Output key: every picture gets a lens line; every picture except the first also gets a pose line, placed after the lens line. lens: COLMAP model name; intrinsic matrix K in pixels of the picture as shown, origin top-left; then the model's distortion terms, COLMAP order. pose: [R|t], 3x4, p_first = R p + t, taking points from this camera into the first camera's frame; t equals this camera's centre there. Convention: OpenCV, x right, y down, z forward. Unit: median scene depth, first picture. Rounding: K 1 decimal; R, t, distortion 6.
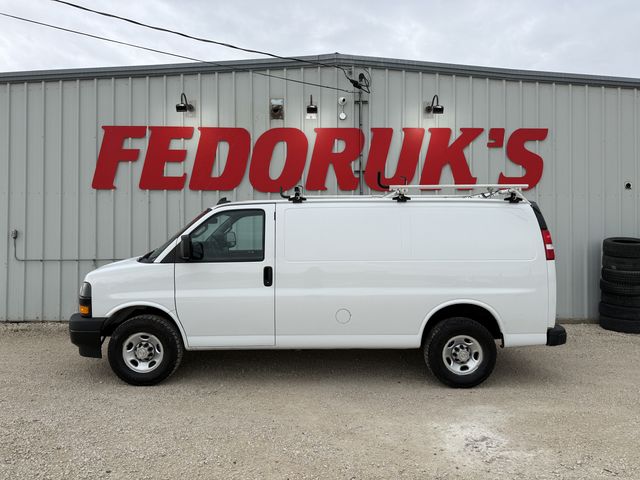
lens RADIAL K [[449.6, 0, 321.5], [0, 449.6, 240.8], [0, 0, 1]] dist [0.059006, -0.075793]
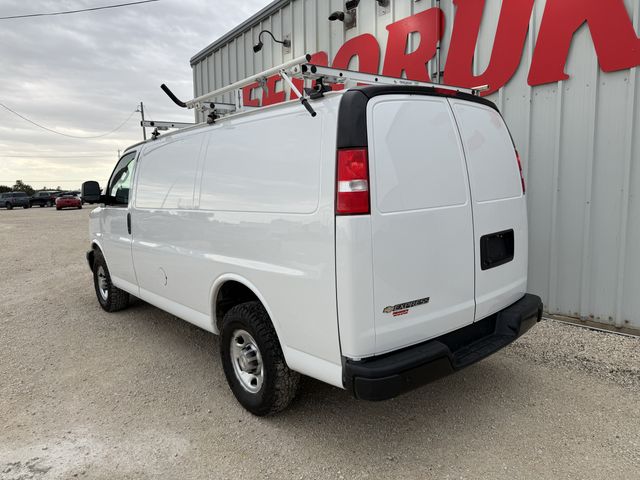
lens RADIAL K [[449.6, 0, 321.5], [0, 449.6, 240.8], [0, 0, 1]] dist [0.059006, -0.075793]
pose [[0.626034, 0.075980, -0.776085, 0.963108], [0.021894, 0.993137, 0.114891, 0.018140], [0.779488, -0.088917, 0.620074, 0.799534]]
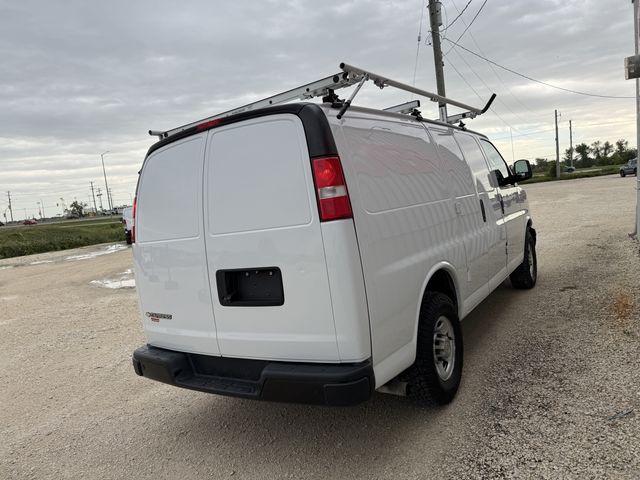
lens RADIAL K [[453.6, 0, 317.7], [0, 453.6, 239.7], [0, 0, 1]] dist [0.002977, 0.001977]
pose [[-0.564401, 0.143449, -0.812941, 1.022479], [0.111728, 0.988999, 0.096946, 0.004673], [0.817905, -0.036112, -0.574219, 1.827052]]
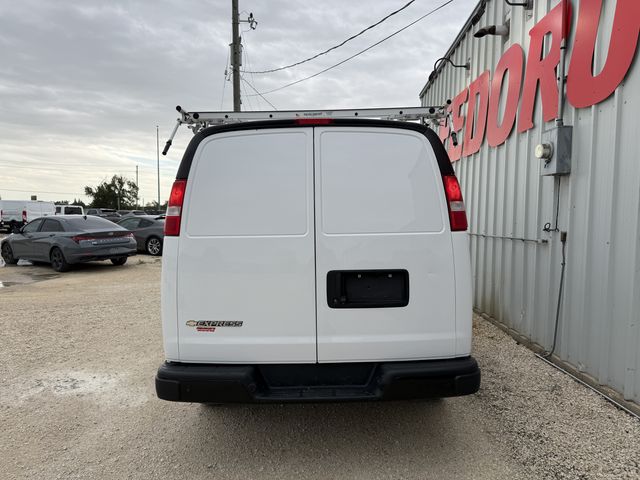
lens RADIAL K [[449.6, 0, 321.5], [0, 449.6, 240.8], [0, 0, 1]] dist [0.059006, -0.075793]
pose [[-0.029517, 0.056054, -0.997991, 1.190392], [-0.015635, 0.998278, 0.056533, 0.017079], [0.999442, 0.017272, -0.028590, 1.373170]]
